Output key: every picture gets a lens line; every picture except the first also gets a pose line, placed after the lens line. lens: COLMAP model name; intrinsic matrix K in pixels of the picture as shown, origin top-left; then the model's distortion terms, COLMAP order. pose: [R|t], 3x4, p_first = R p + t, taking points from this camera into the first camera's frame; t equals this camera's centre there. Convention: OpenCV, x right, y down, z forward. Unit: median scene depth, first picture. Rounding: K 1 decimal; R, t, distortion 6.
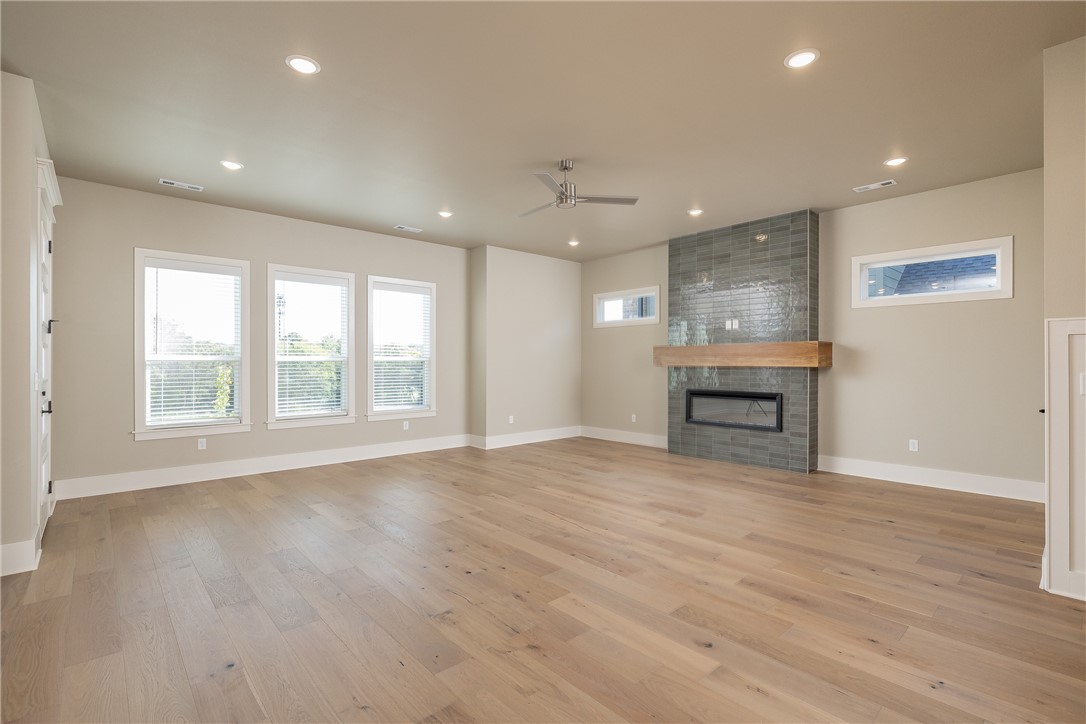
lens RADIAL K [[500.5, 0, 543.0], [0, 500.5, 362.0], [0, 0, 1]] dist [-0.010615, 0.000344]
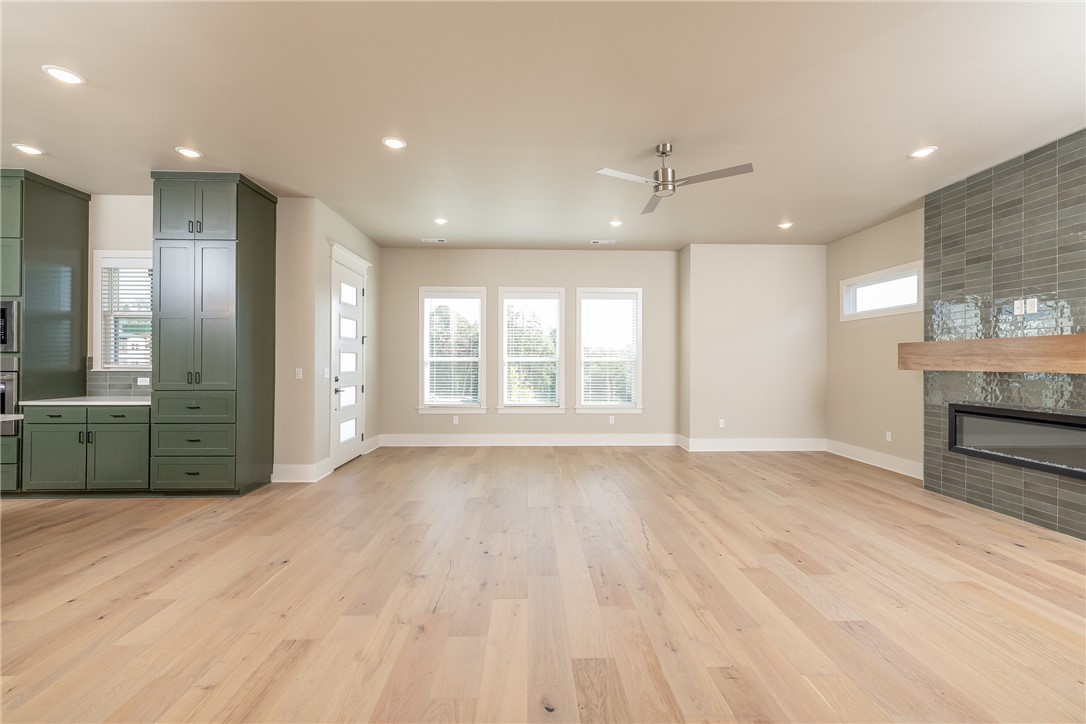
lens RADIAL K [[455.2, 0, 539.9], [0, 455.2, 360.5], [0, 0, 1]] dist [0.002235, 0.000501]
pose [[0.759618, 0.003023, -0.650362, 0.298057], [-0.005239, 0.999985, -0.001471, -0.001877], [0.650348, 0.004525, 0.759623, 0.153356]]
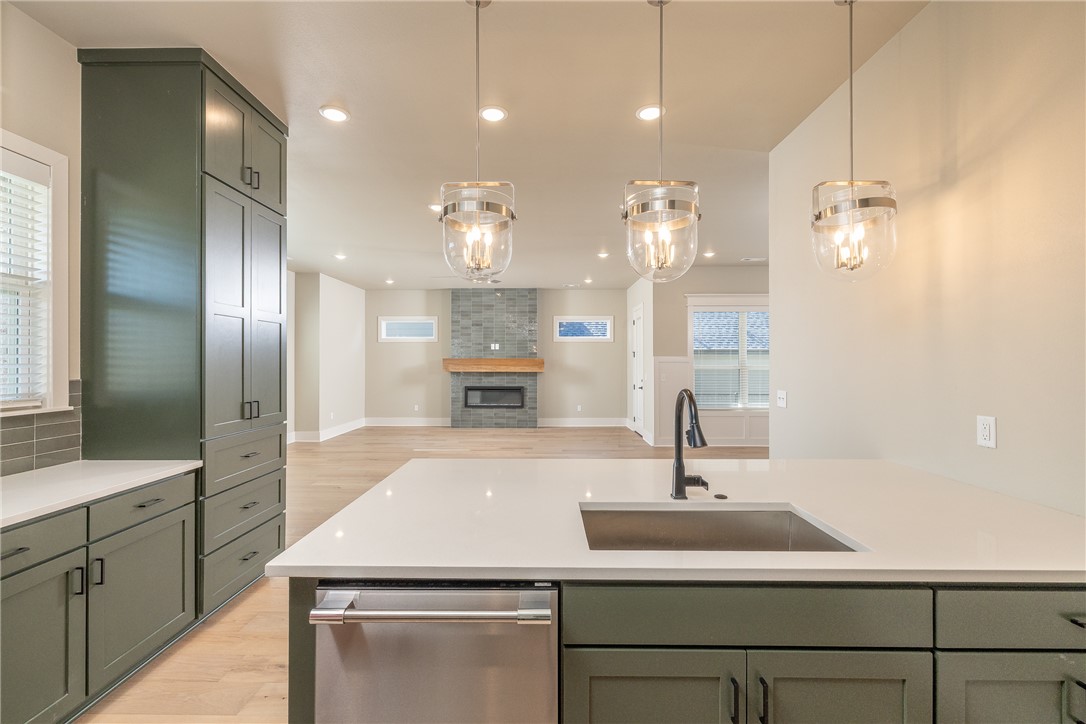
lens RADIAL K [[455.5, 0, 540.8], [0, 455.5, 357.6], [0, 0, 1]] dist [-0.001164, 0.000042]
pose [[0.679508, 0.011530, 0.733577, -0.677466], [-0.002953, 0.999911, -0.012981, -0.019431], [-0.733662, 0.006655, 0.679482, -0.169568]]
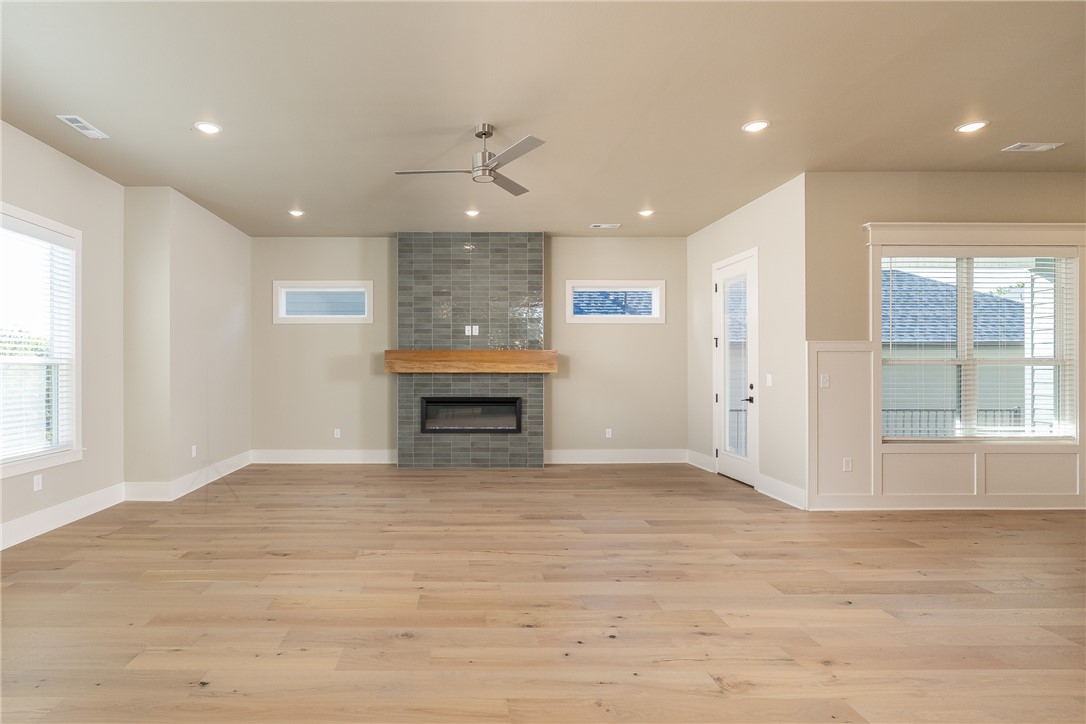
lens RADIAL K [[539.8, 0, 459.9], [0, 539.8, 364.9], [0, 0, 1]] dist [-0.003955, -0.000363]
pose [[0.666492, 0.007336, 0.745476, -0.467639], [-0.002389, 0.999967, -0.007704, 0.002717], [-0.745508, 0.003354, 0.666488, 0.307737]]
